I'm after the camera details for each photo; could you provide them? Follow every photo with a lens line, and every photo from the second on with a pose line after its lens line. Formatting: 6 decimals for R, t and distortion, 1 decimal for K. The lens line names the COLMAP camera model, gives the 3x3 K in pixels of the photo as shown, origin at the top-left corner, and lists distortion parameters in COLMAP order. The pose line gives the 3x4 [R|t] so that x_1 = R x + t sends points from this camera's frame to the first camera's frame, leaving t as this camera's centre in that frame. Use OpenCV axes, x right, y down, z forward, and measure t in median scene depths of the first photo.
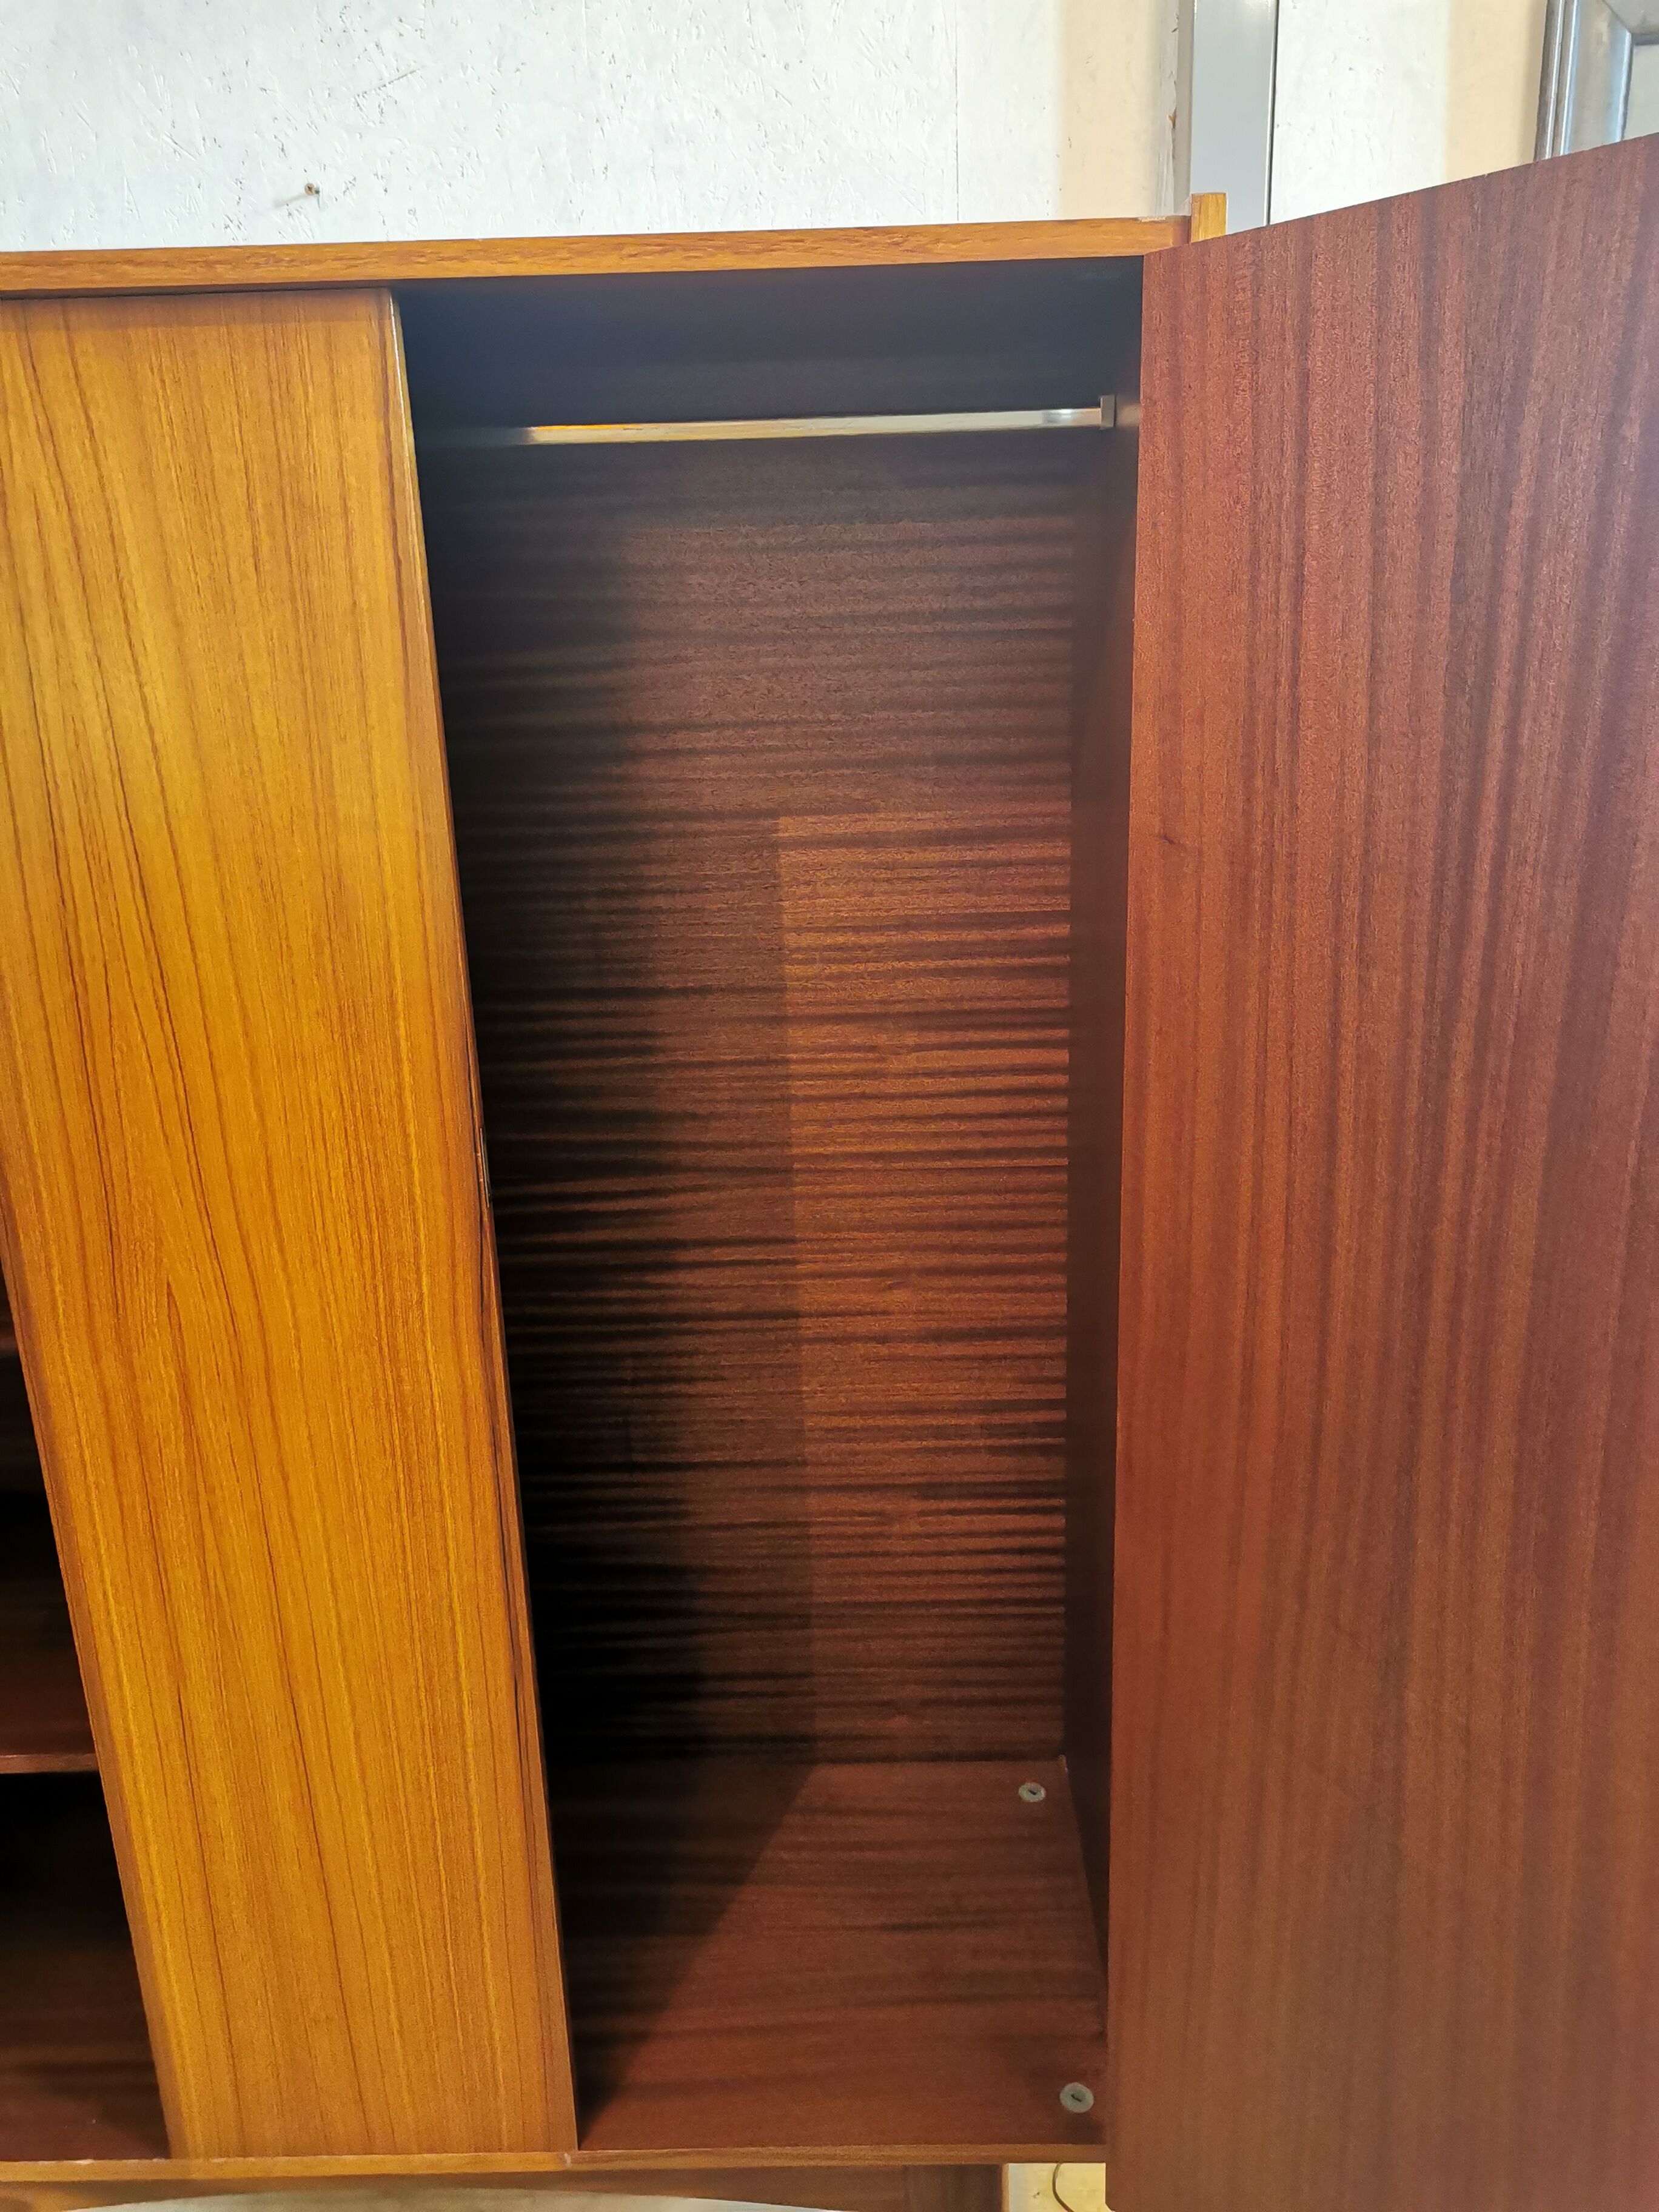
lens RADIAL K [[1740.3, 0, 819.7], [0, 1740.3, 1102.5], [0, 0, 1]] dist [0.034849, -0.012706]
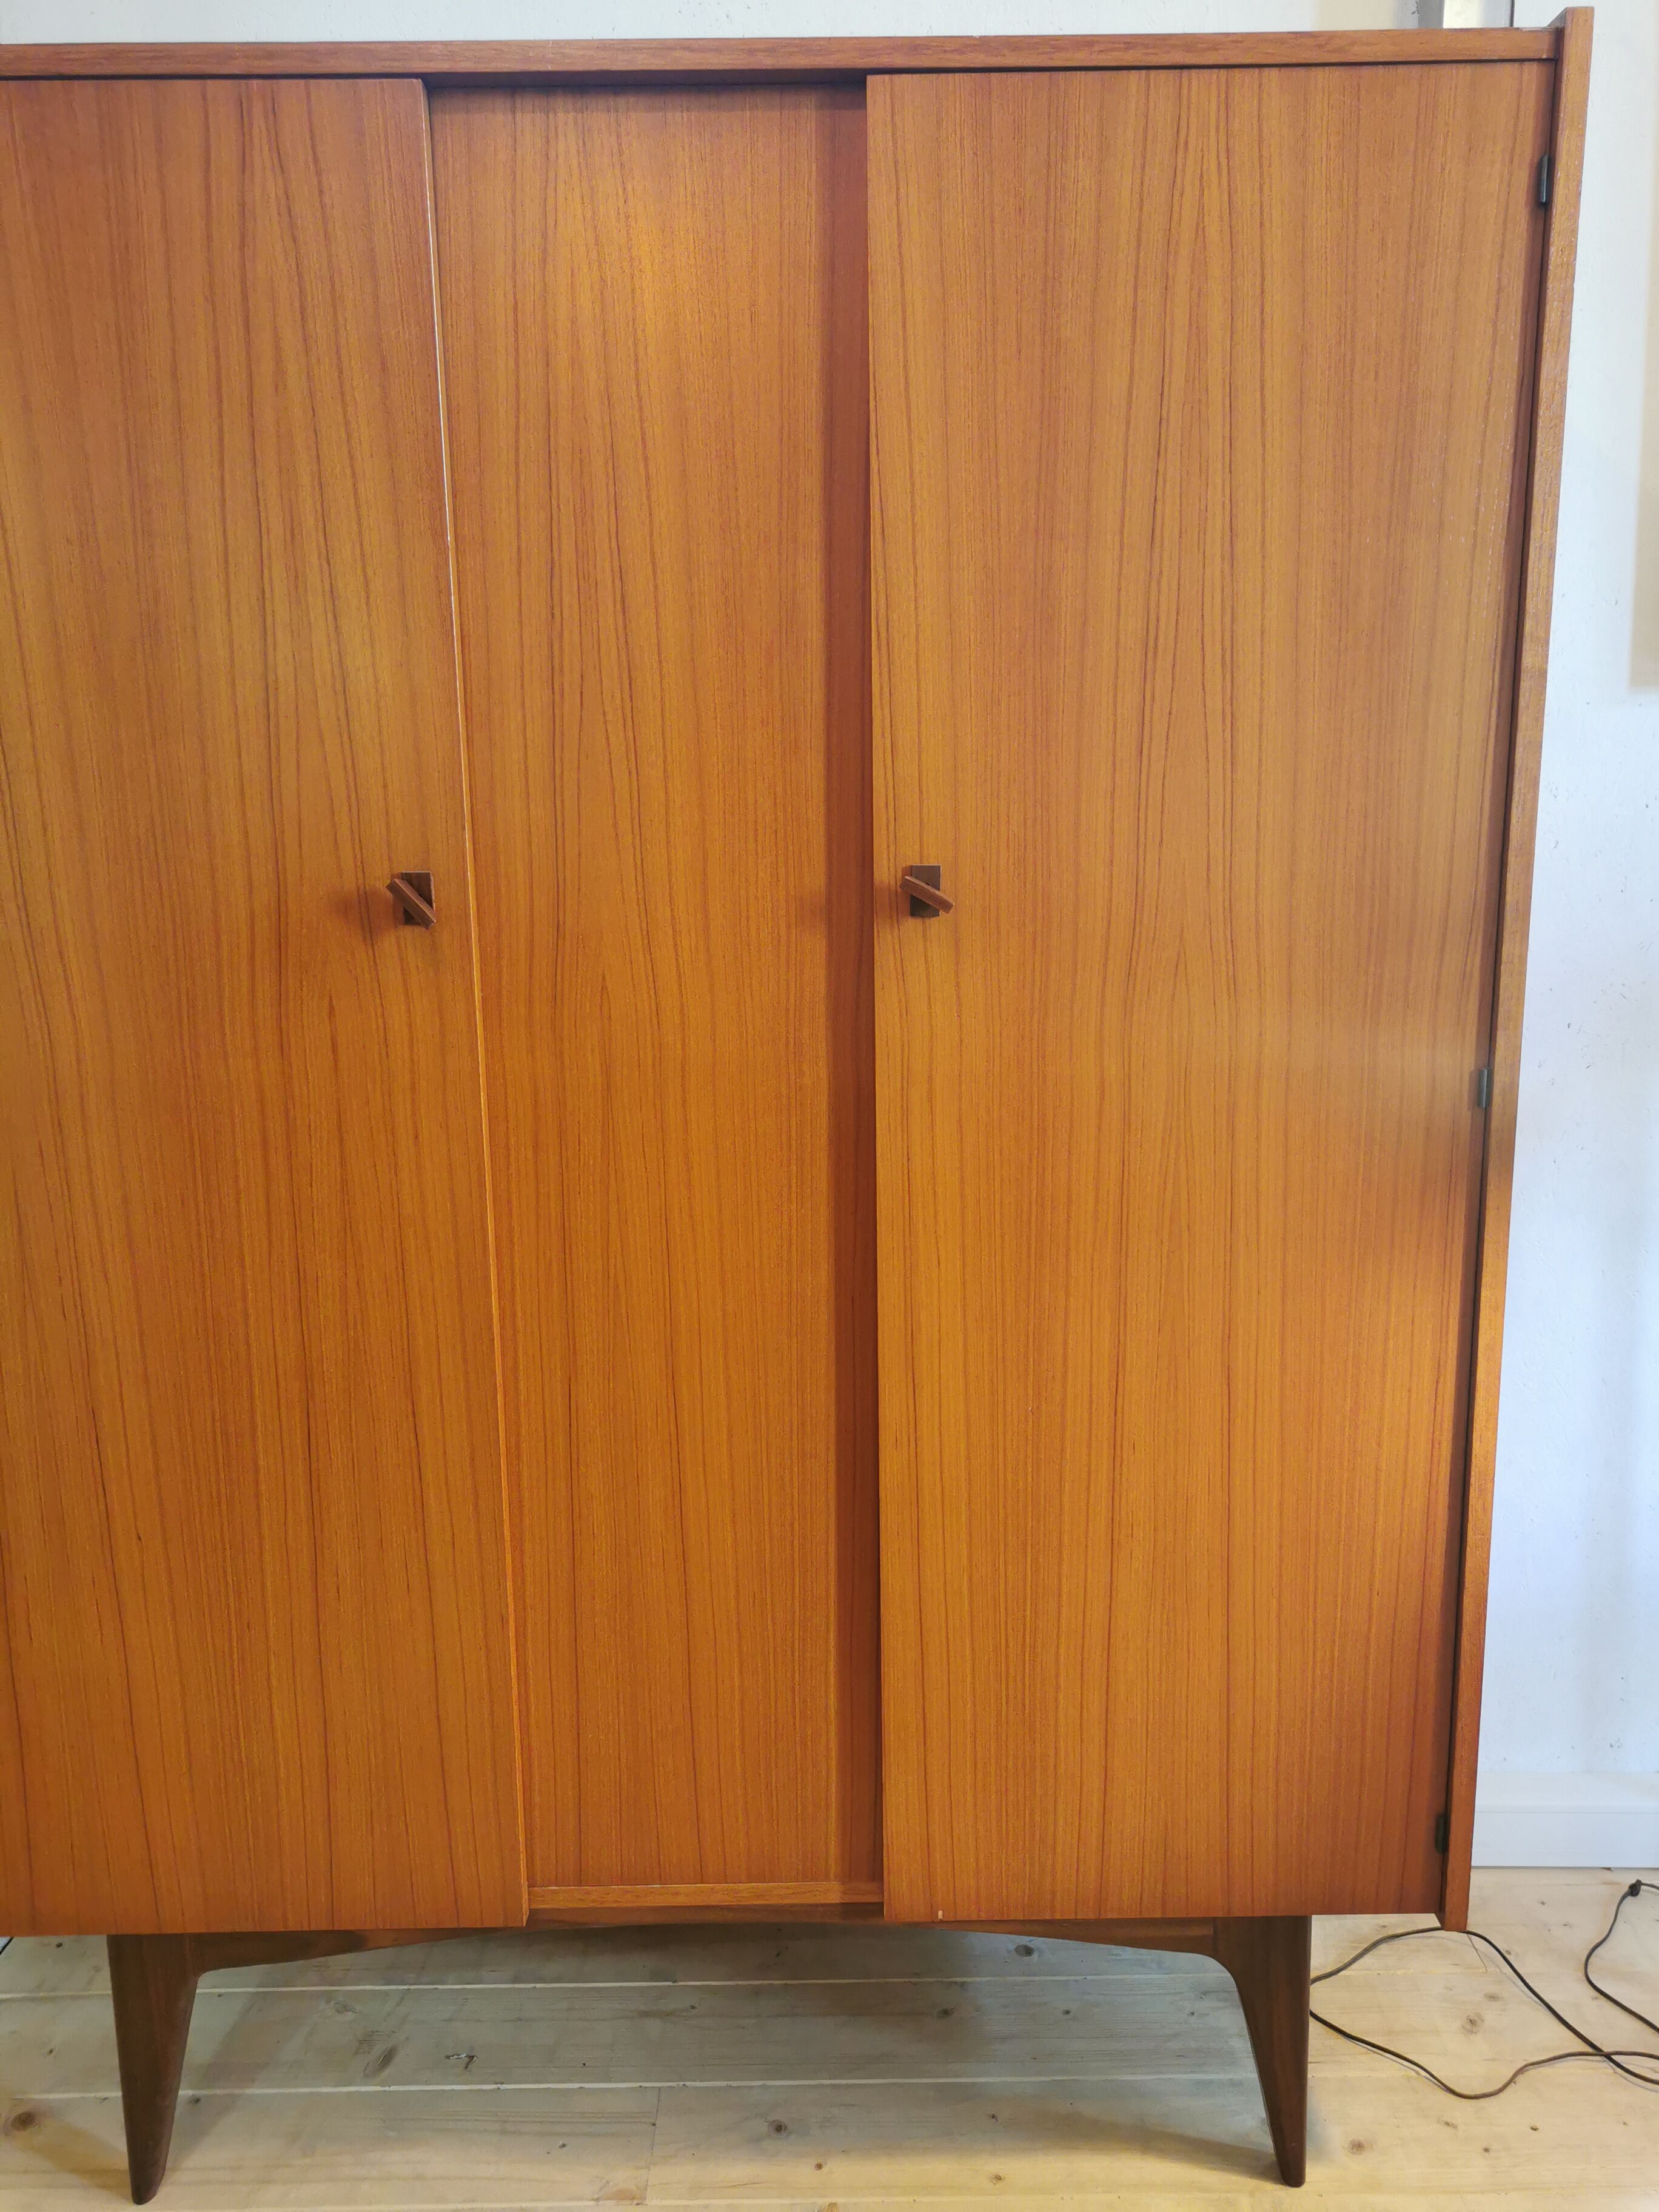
lens RADIAL K [[1744.2, 0, 825.3], [0, 1744.2, 1097.3], [0, 0, 1]] dist [0.032086, -0.004623]
pose [[0.999635, 0.013624, 0.023329, -0.212712], [-0.010927, 0.993638, -0.112094, 0.251922], [-0.024708, 0.111798, 0.993424, -0.083895]]
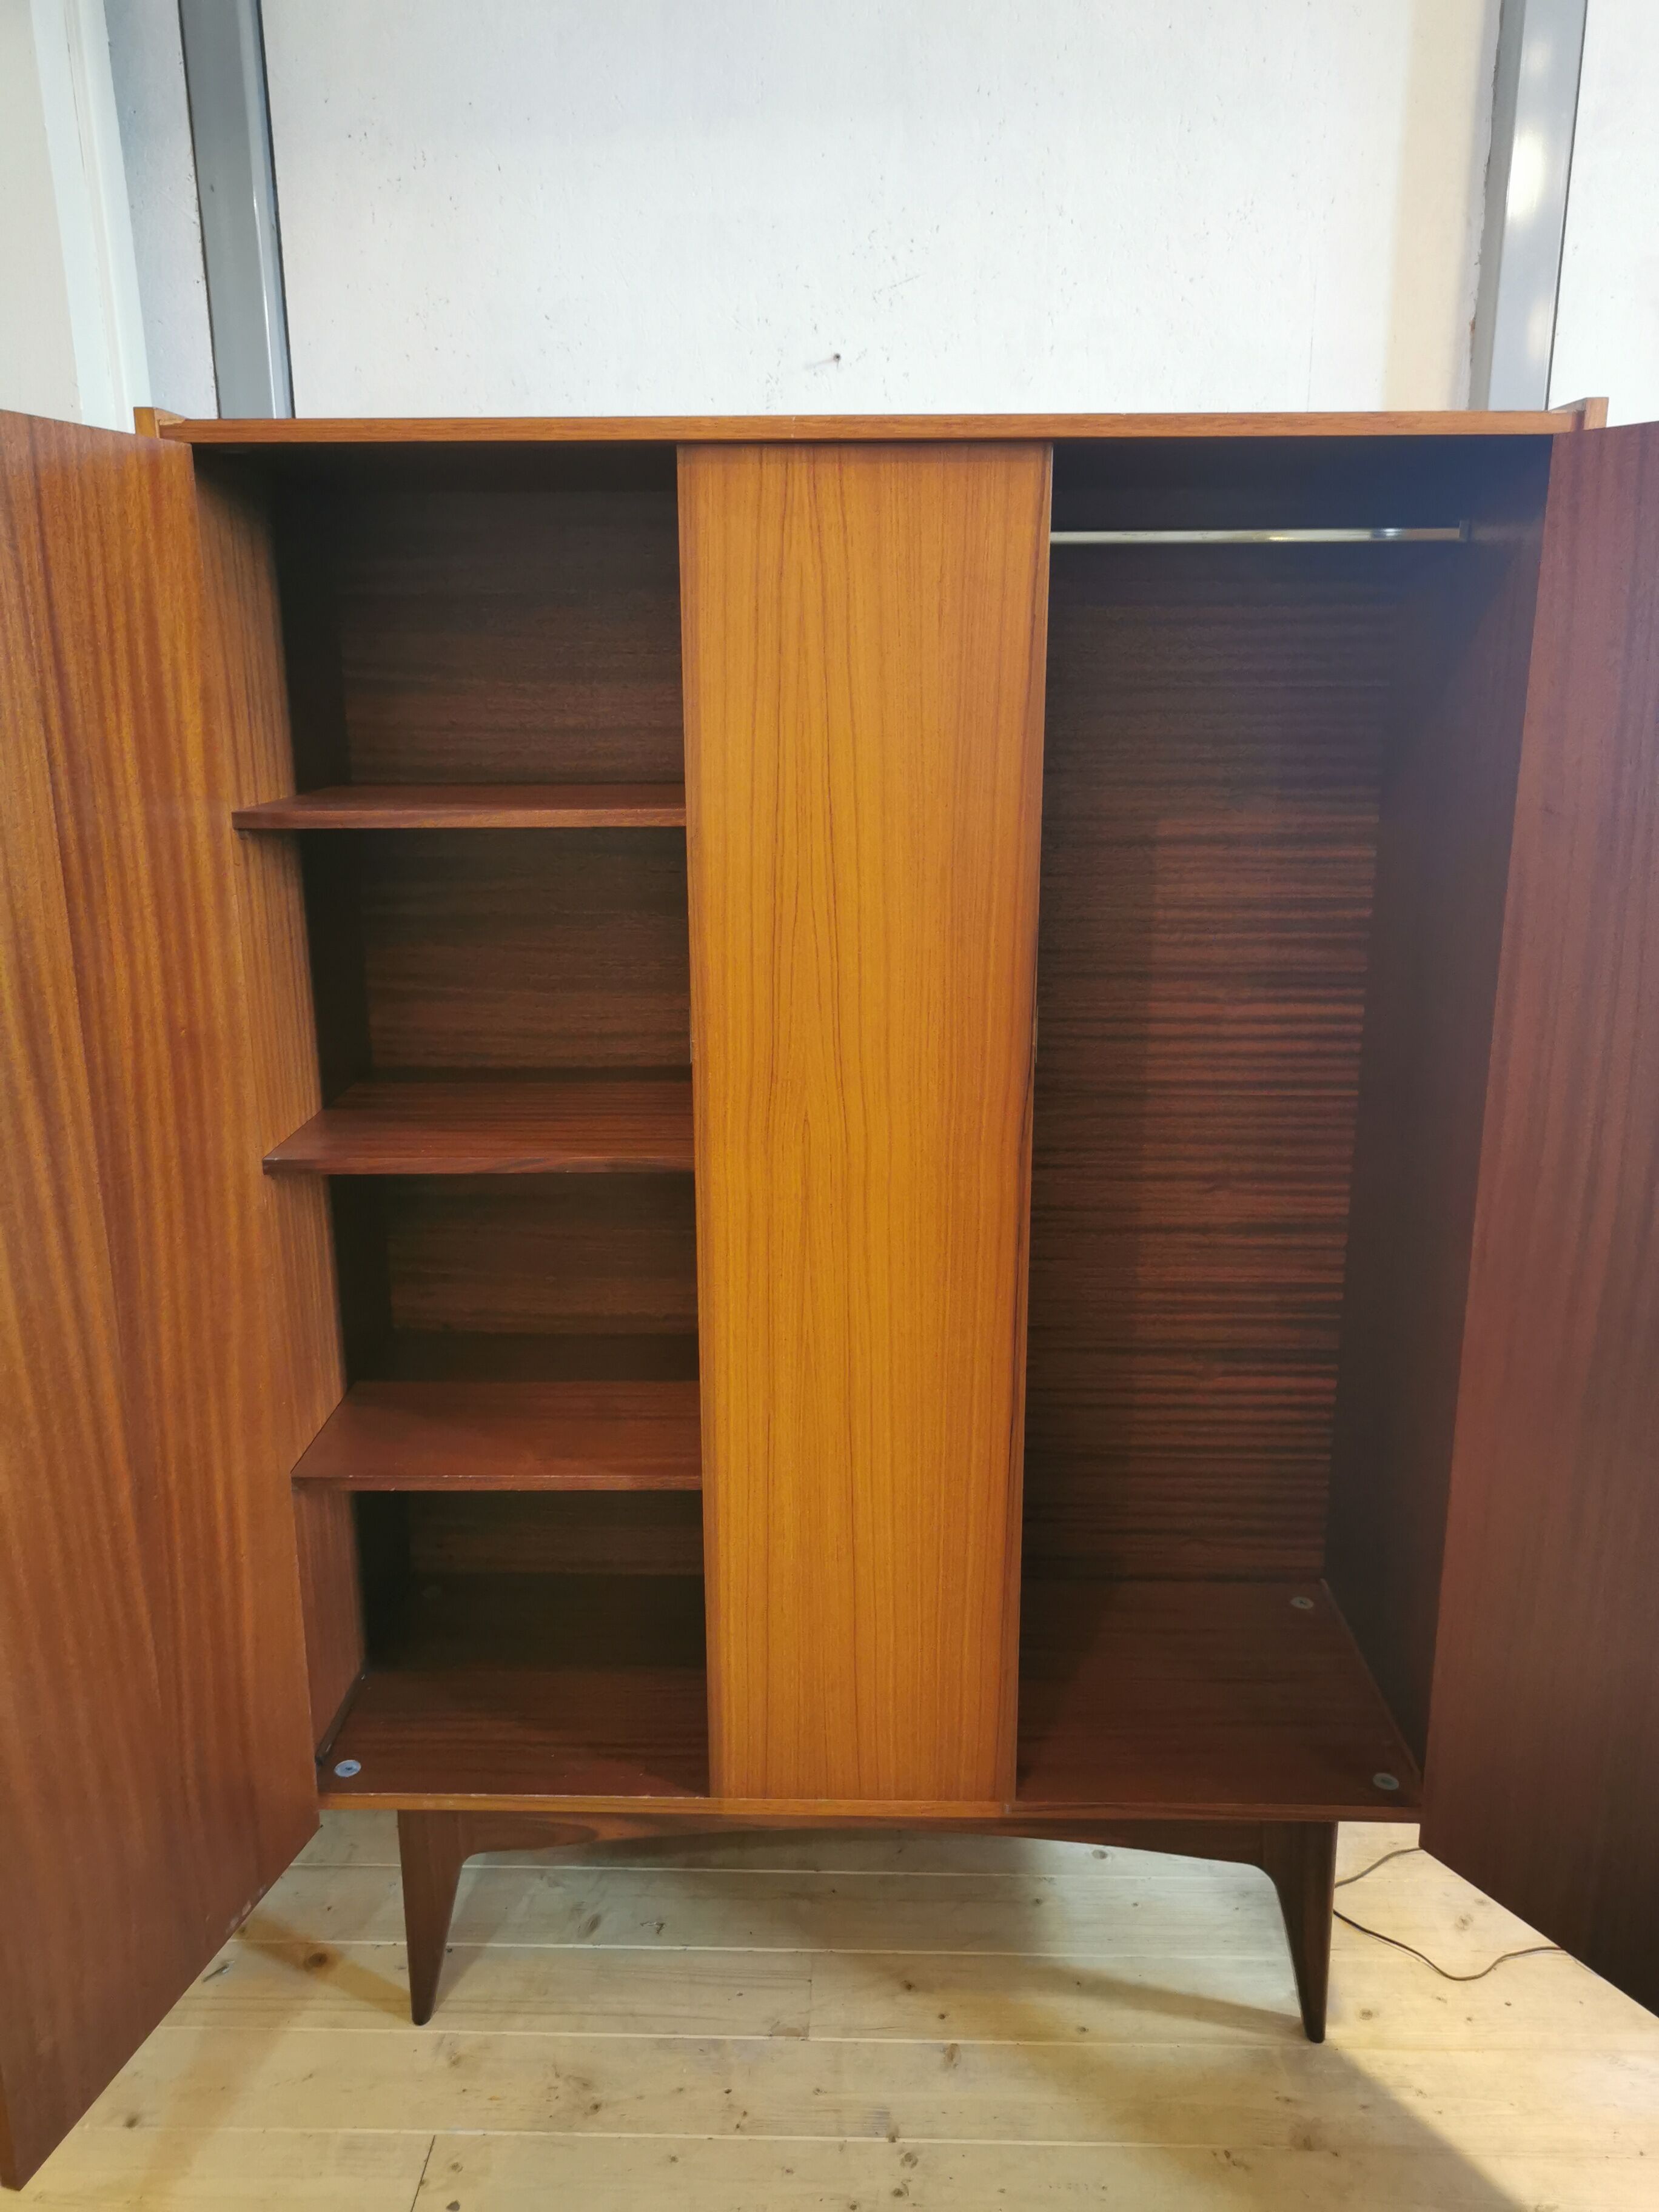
lens RADIAL K [[1740.3, 0, 819.7], [0, 1740.3, 1102.5], [0, 0, 1]] dist [0.034849, -0.012706]
pose [[0.999567, 0.029416, -0.000640, -0.299578], [-0.029407, 0.998100, -0.054135, 0.143181], [-0.000953, 0.054131, 0.998533, -0.352278]]
